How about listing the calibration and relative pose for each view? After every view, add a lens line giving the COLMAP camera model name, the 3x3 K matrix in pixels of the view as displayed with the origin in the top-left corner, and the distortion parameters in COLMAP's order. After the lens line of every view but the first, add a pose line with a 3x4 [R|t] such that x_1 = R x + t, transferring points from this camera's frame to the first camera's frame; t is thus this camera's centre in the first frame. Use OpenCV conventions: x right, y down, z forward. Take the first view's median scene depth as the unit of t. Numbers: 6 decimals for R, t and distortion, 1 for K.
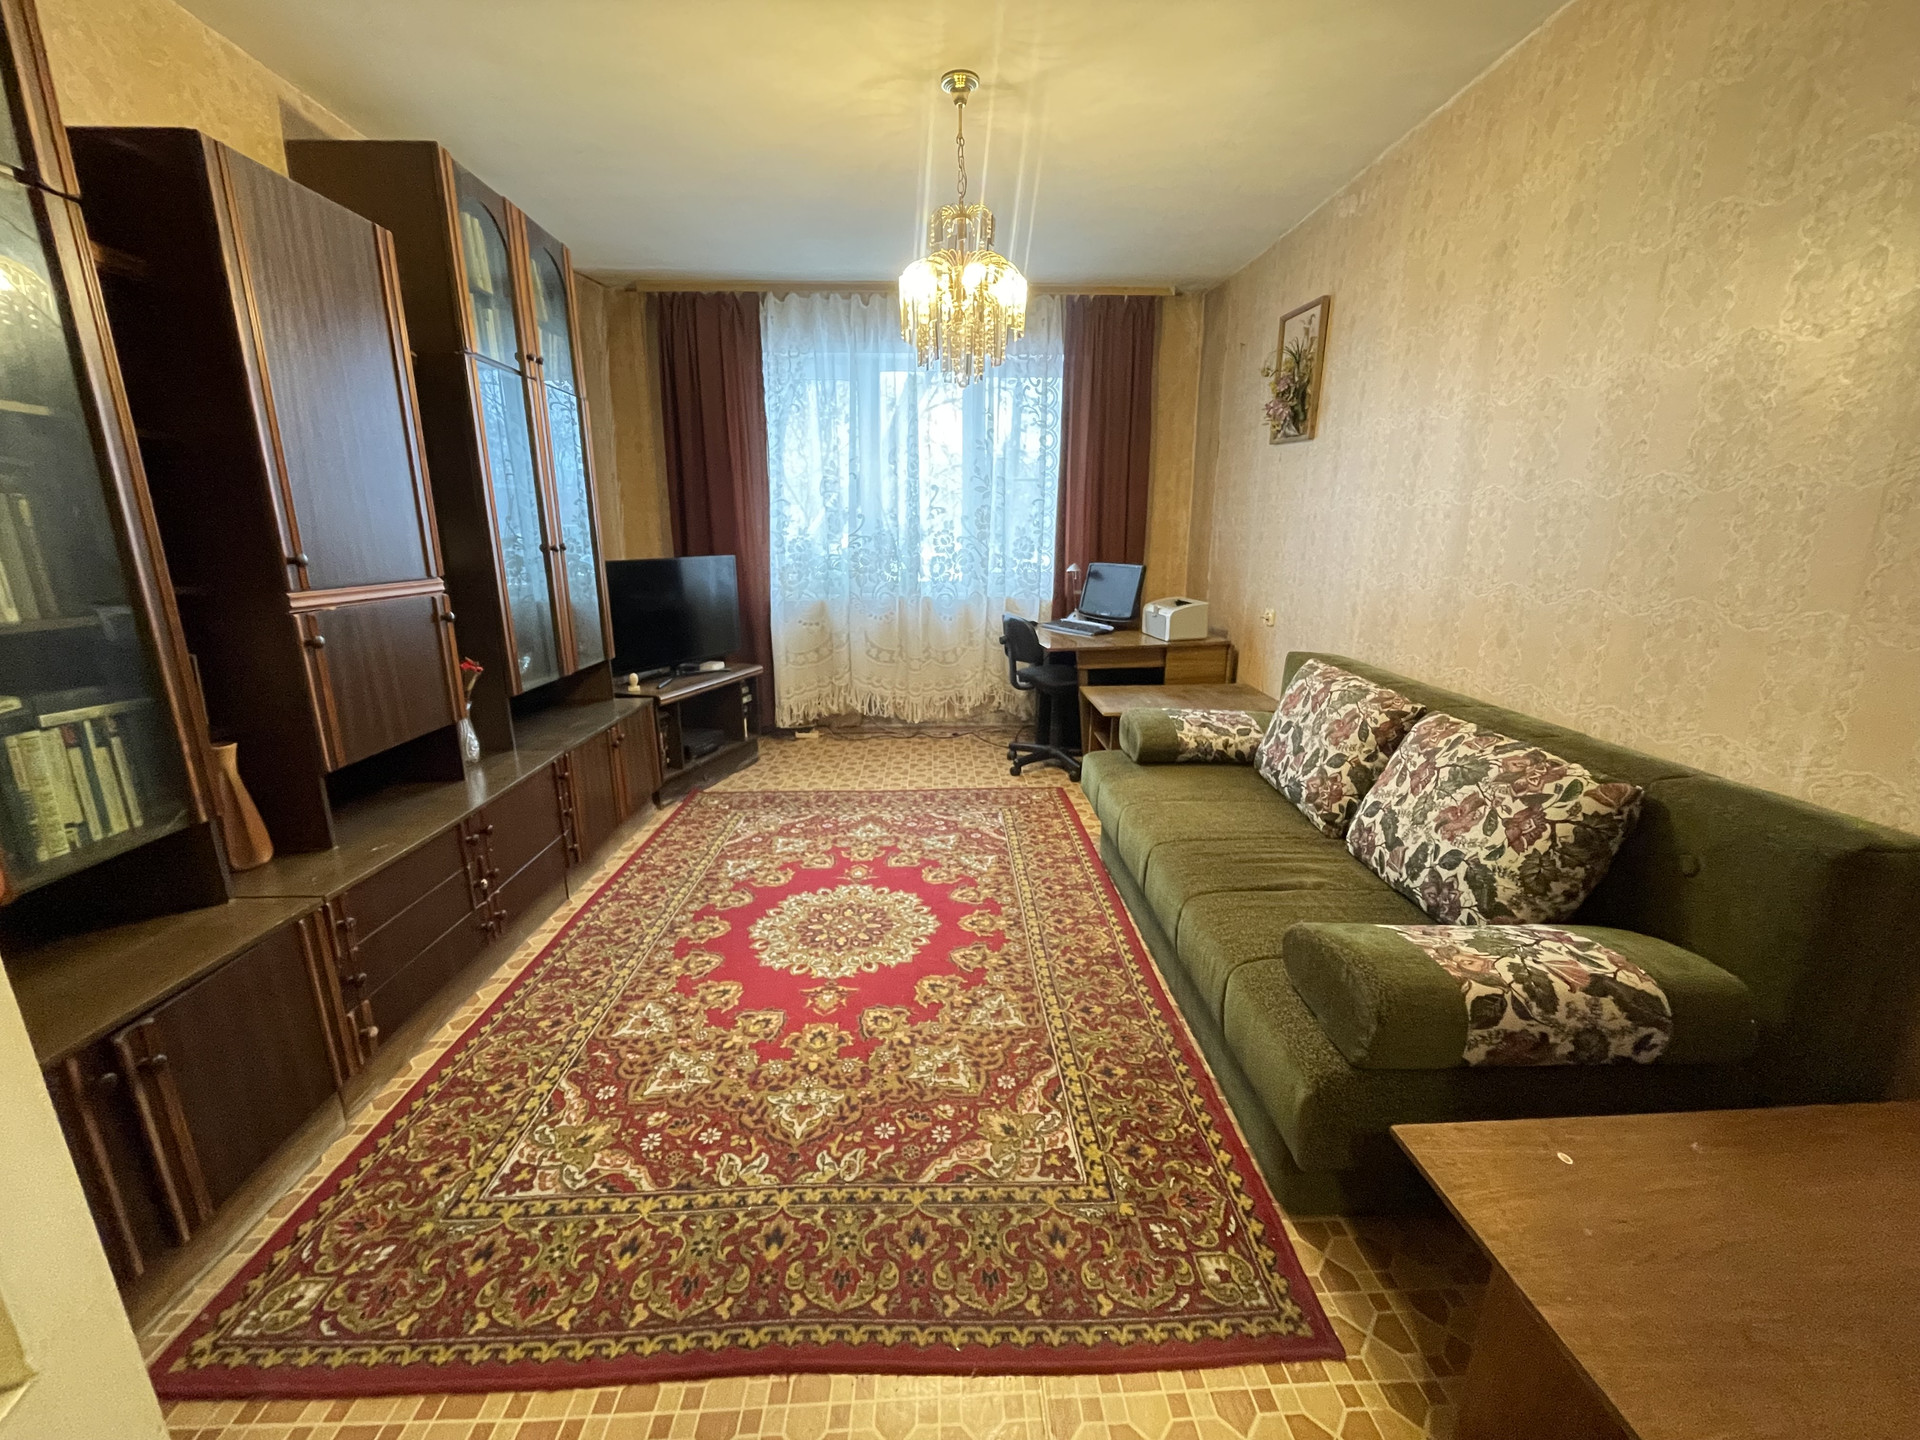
lens RADIAL K [[777.0, 0, 954.5], [0, 777.0, 723.6], [0, 0, 1]] dist [-0.003390, -0.001169]
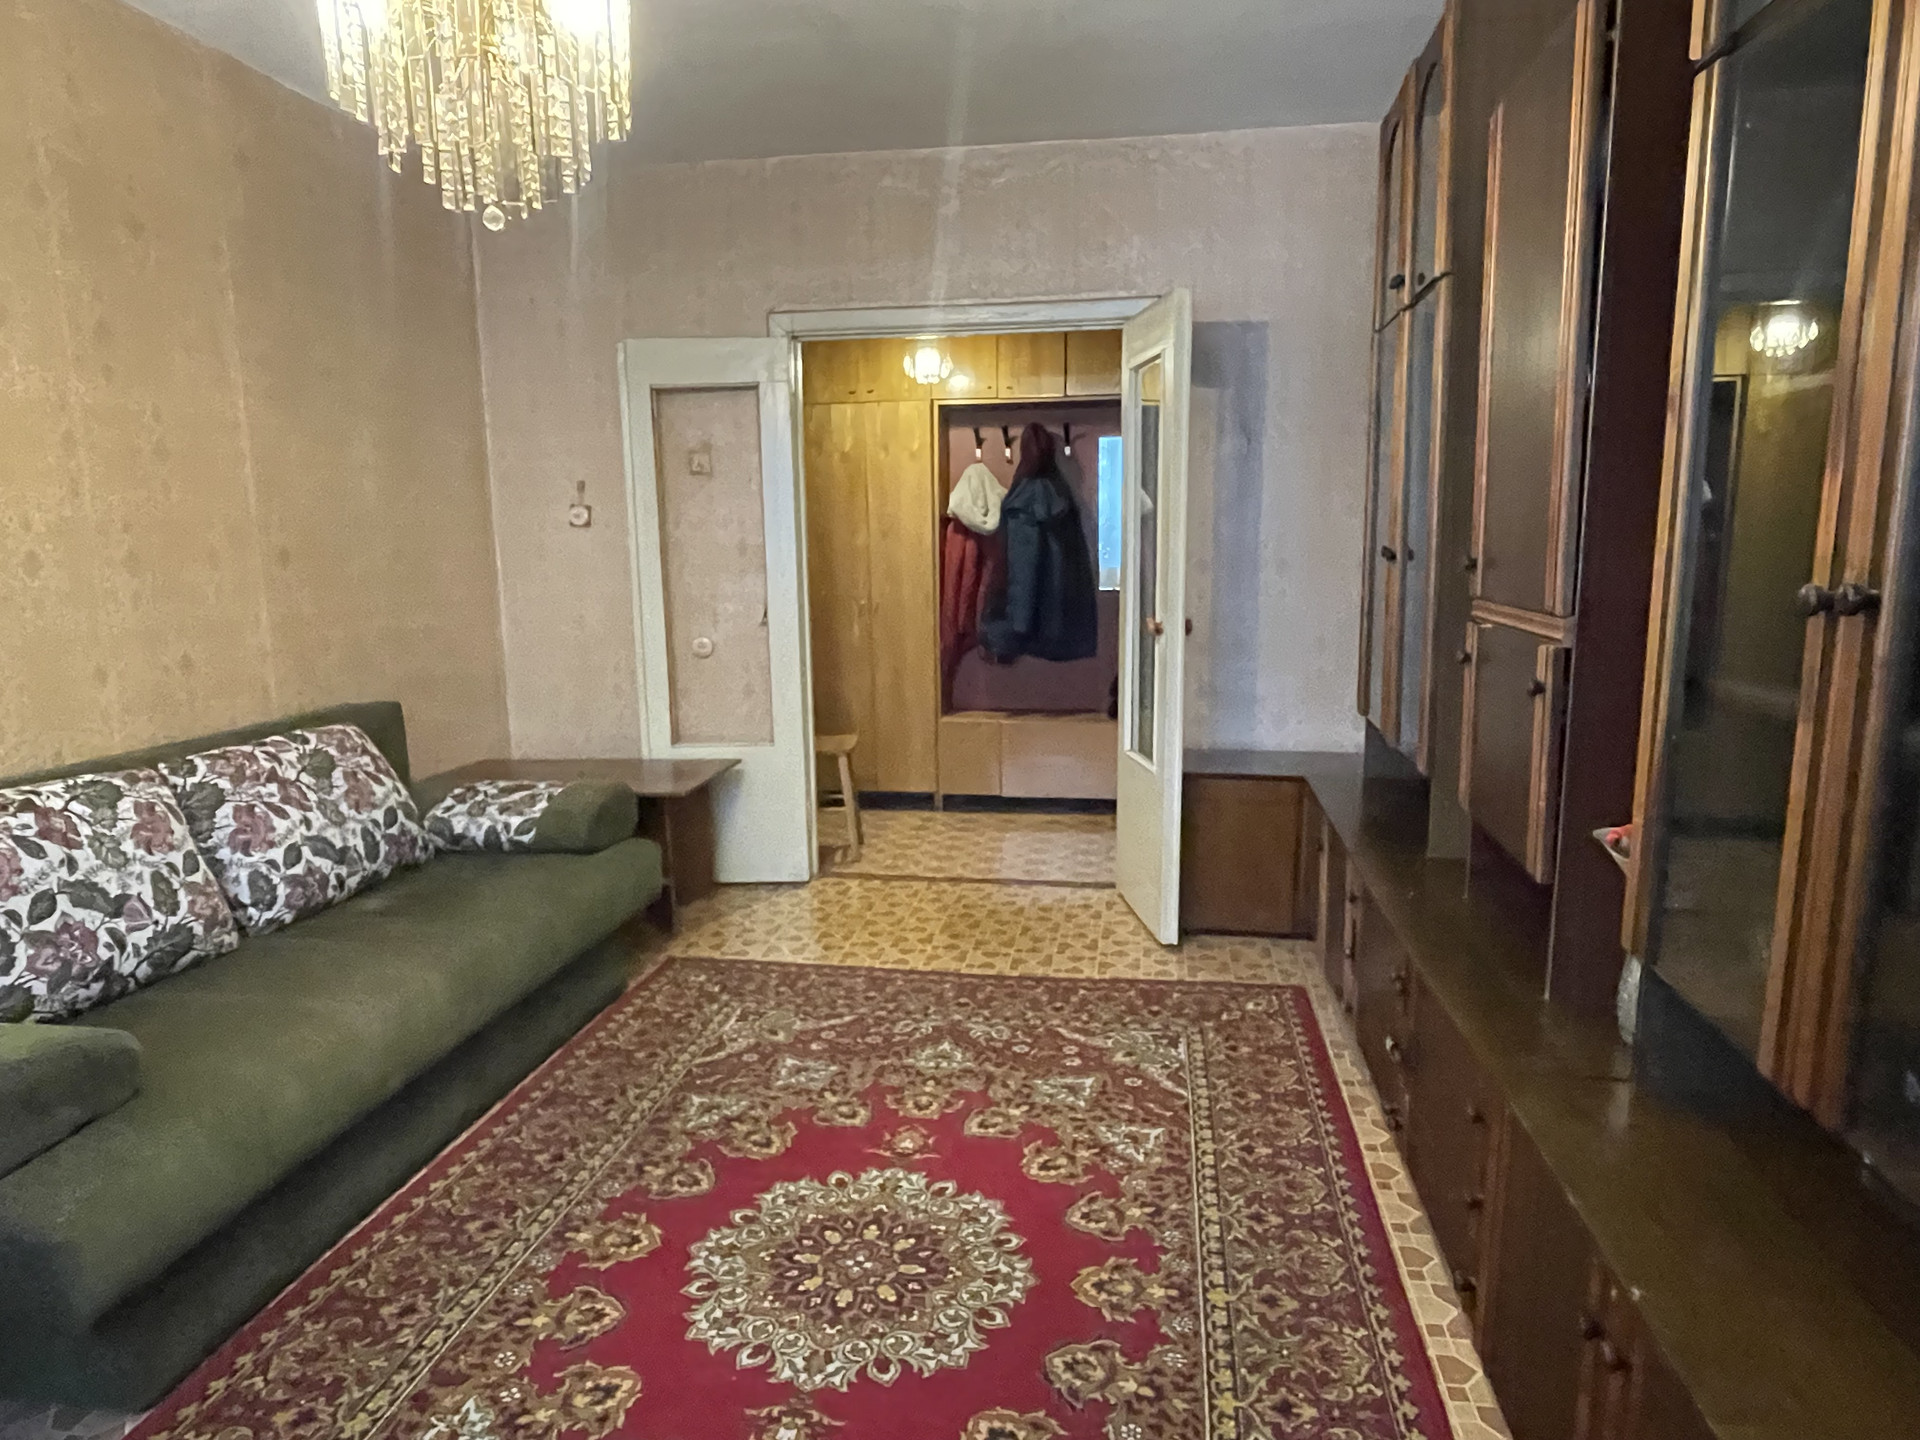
lens RADIAL K [[1173.7, 0, 957.3], [0, 1173.7, 721.0], [0, 0, 1]] dist [-0.001537, 0.000503]
pose [[-0.982395, -0.014872, 0.186225, -0.480264], [0.059950, 0.919011, 0.389647, -0.537455], [-0.176938, 0.393951, -0.901940, 2.136405]]
